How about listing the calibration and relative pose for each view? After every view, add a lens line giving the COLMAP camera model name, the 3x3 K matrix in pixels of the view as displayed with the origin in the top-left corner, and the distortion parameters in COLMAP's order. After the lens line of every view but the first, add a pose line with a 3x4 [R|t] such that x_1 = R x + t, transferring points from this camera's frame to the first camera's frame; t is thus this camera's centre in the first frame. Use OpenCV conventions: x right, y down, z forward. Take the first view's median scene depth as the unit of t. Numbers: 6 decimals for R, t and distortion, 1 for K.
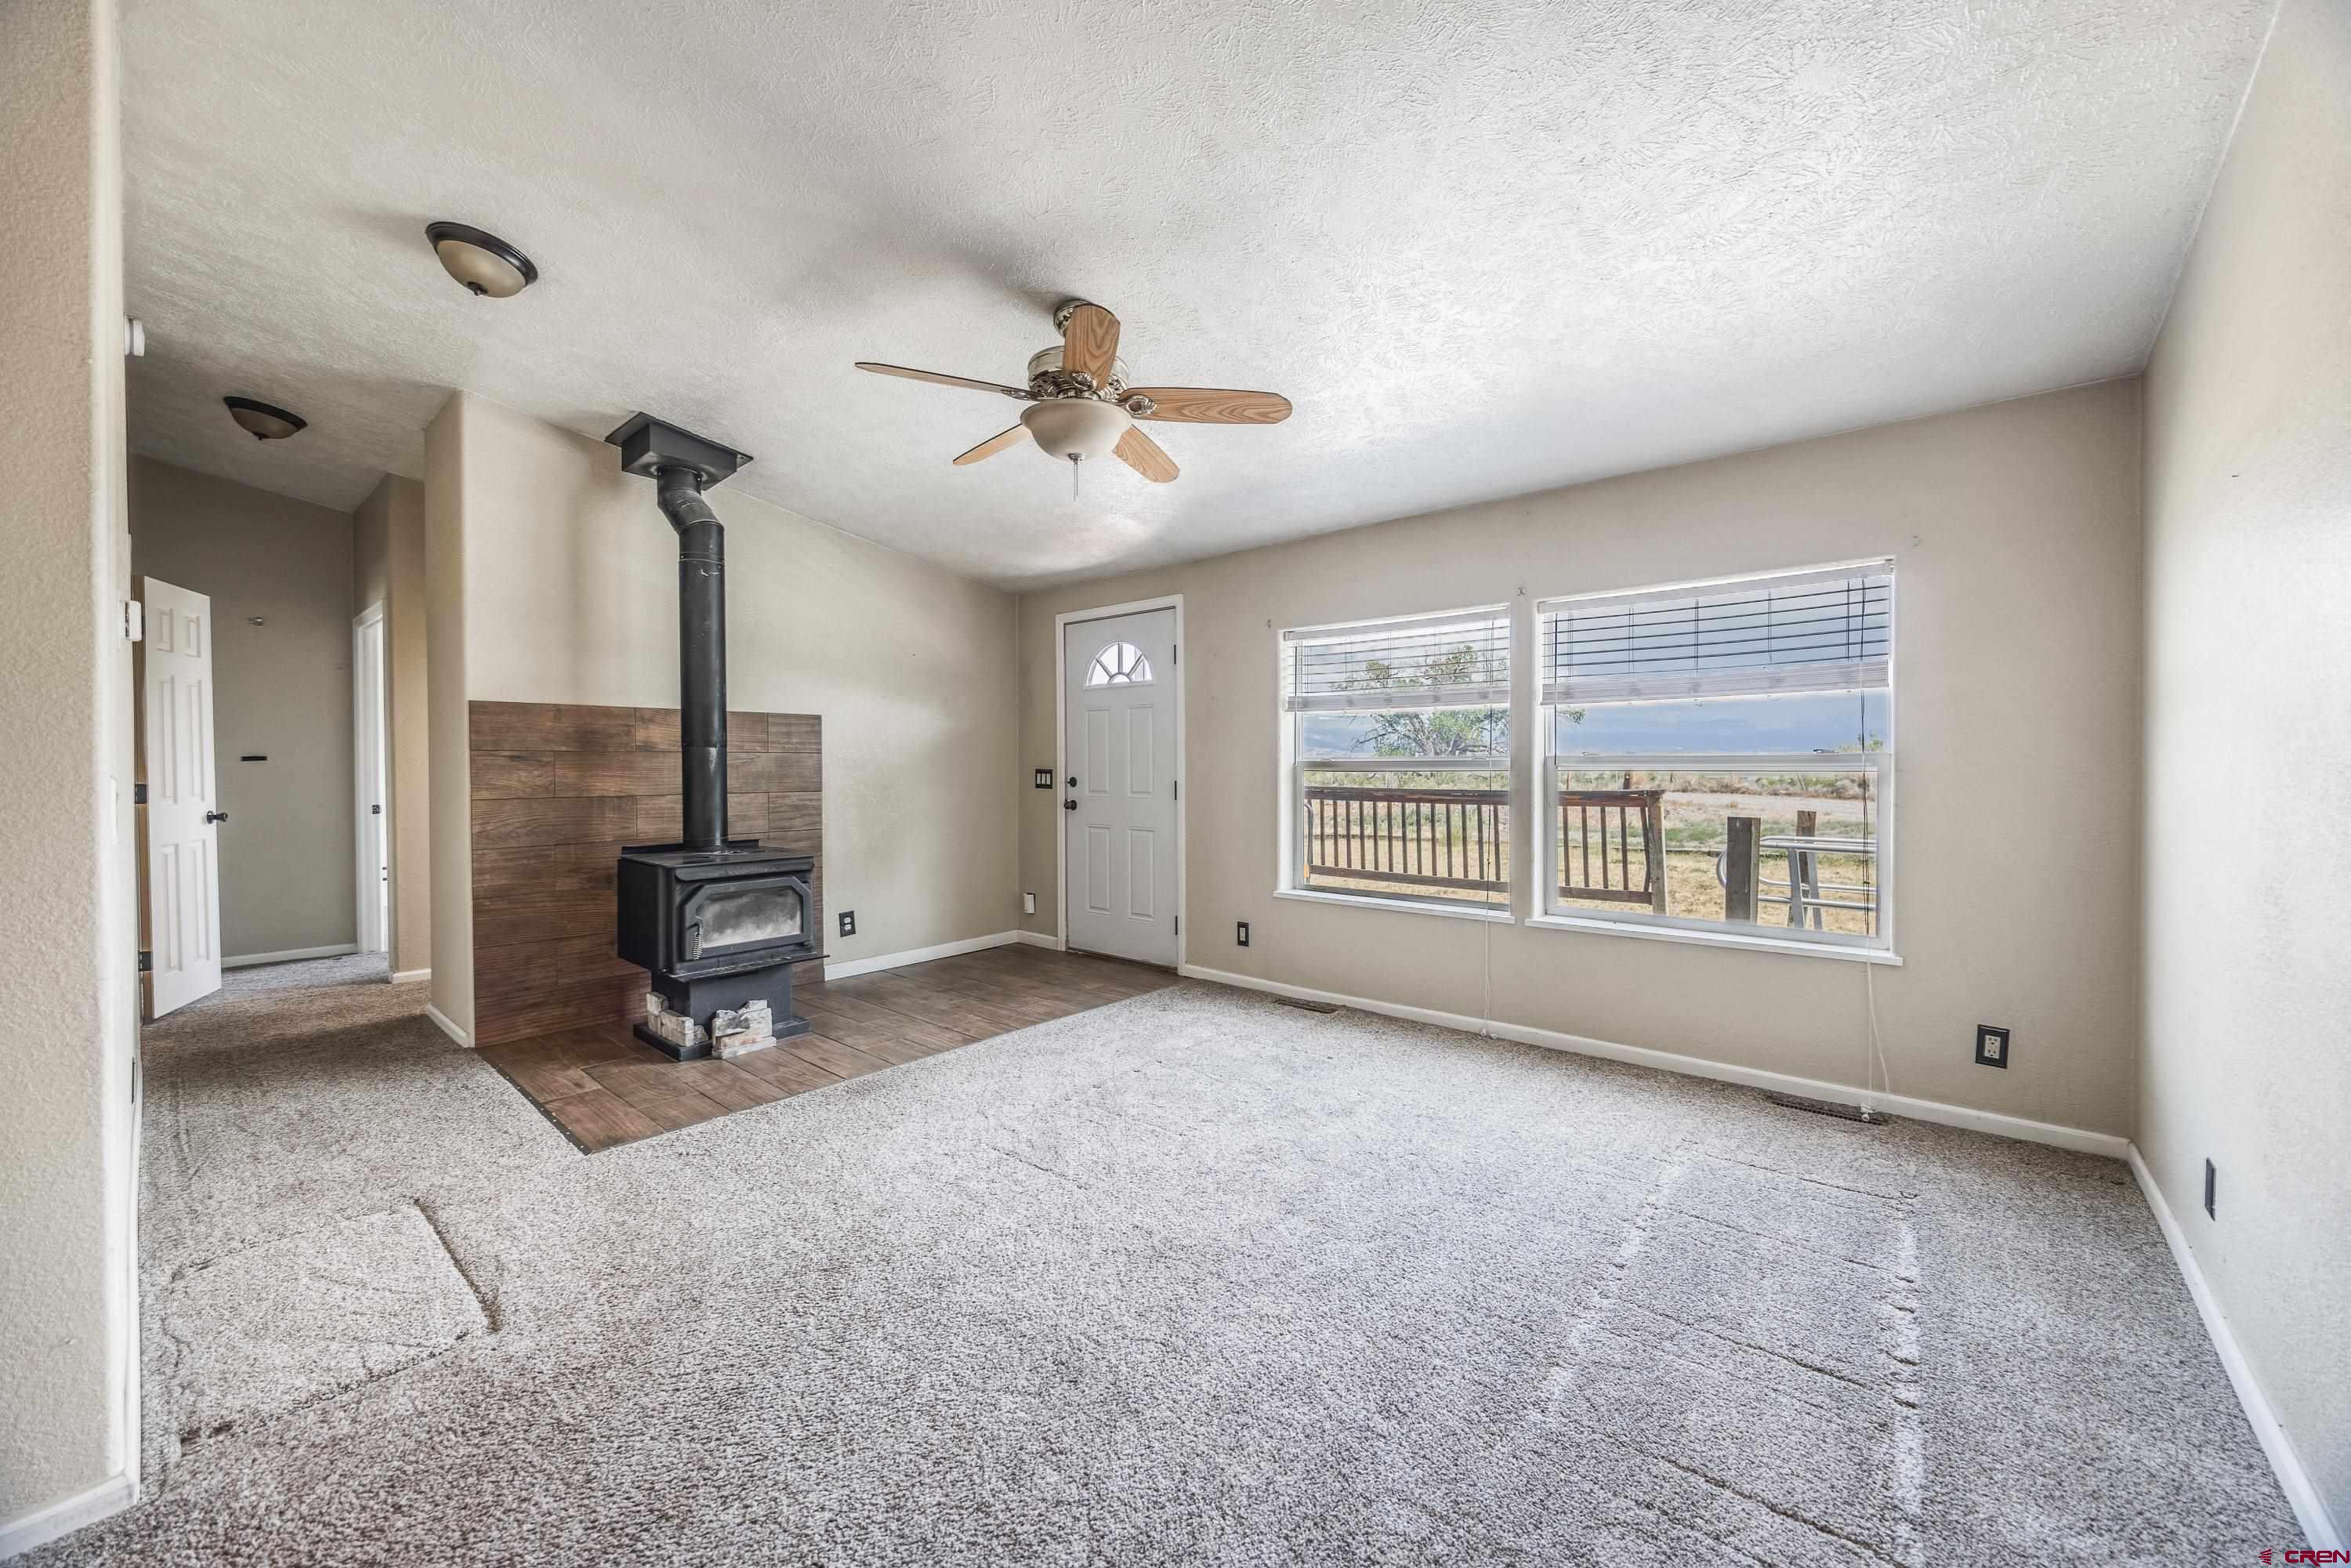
lens RADIAL K [[902.2, 0, 1171.3], [0, 902.2, 774.7], [0, 0, 1]] dist [-0.001719, -0.000215]
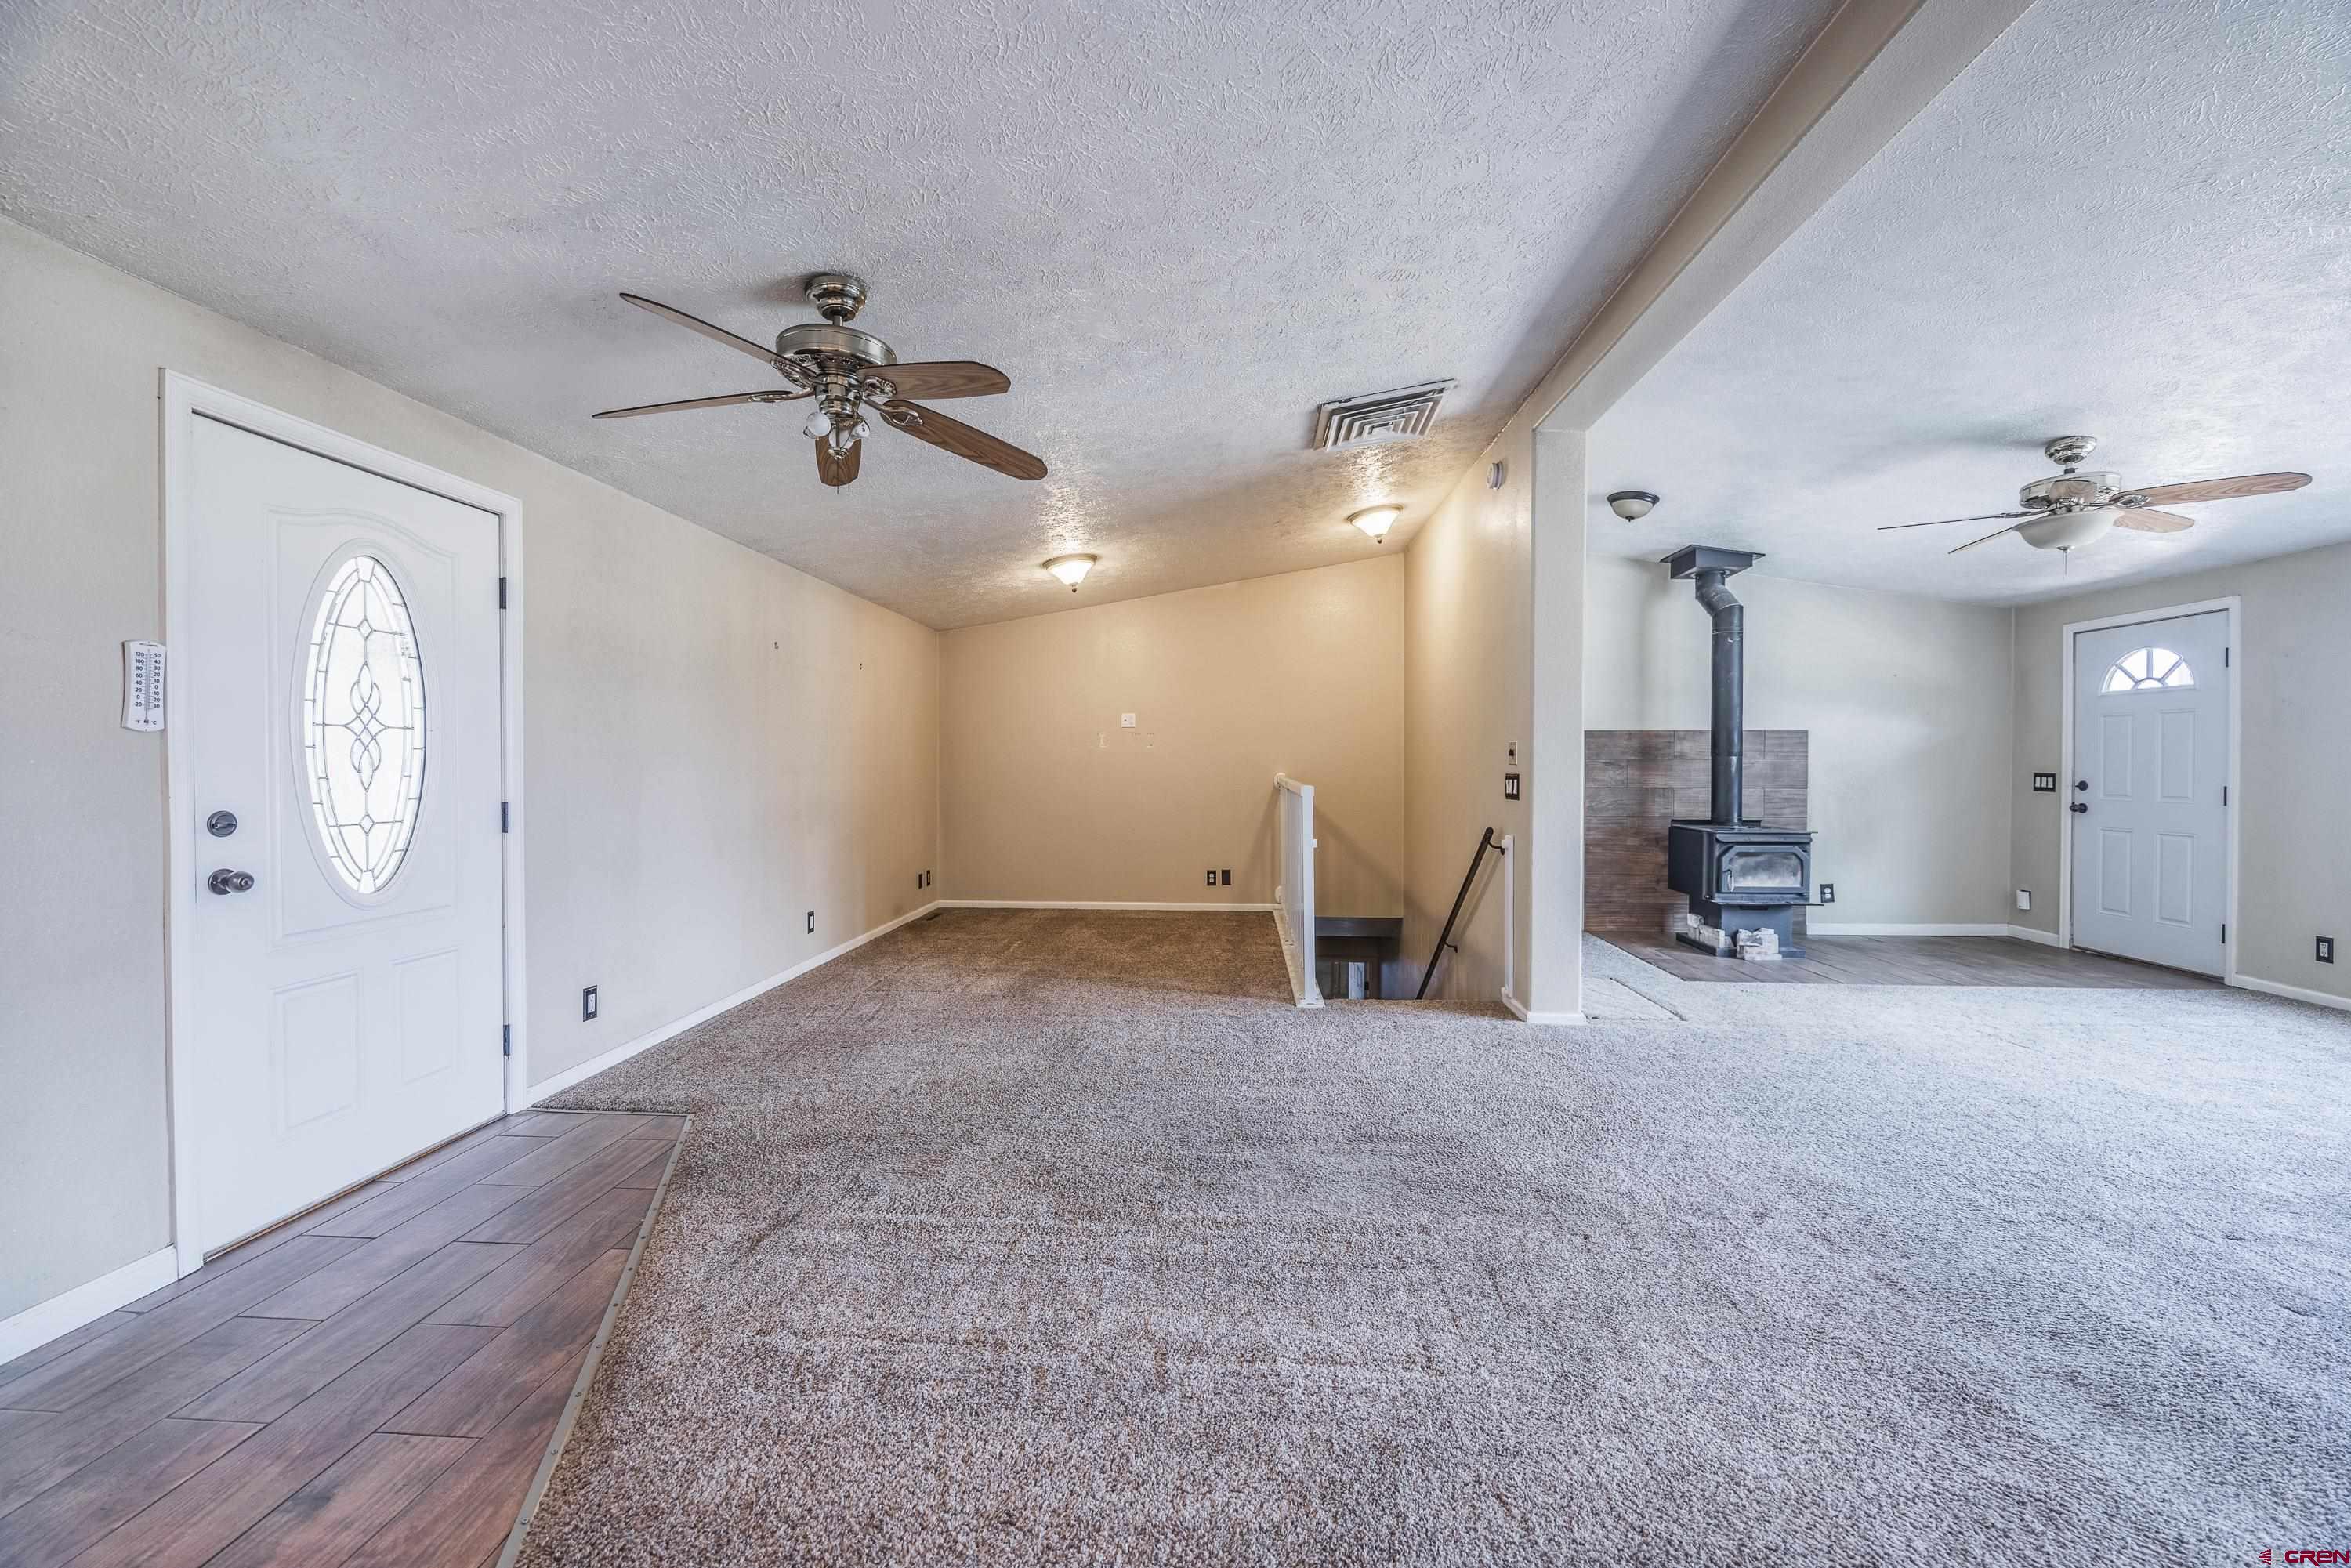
lens RADIAL K [[902.2, 0, 1169.0], [0, 902.2, 779.0], [0, 0, 1]] dist [-0.001719, -0.000215]
pose [[0.600011, 0.015318, -0.799845, 0.122577], [-0.011550, 0.999878, 0.010485, 0.002289], [0.799908, 0.002947, 0.600115, -0.633424]]
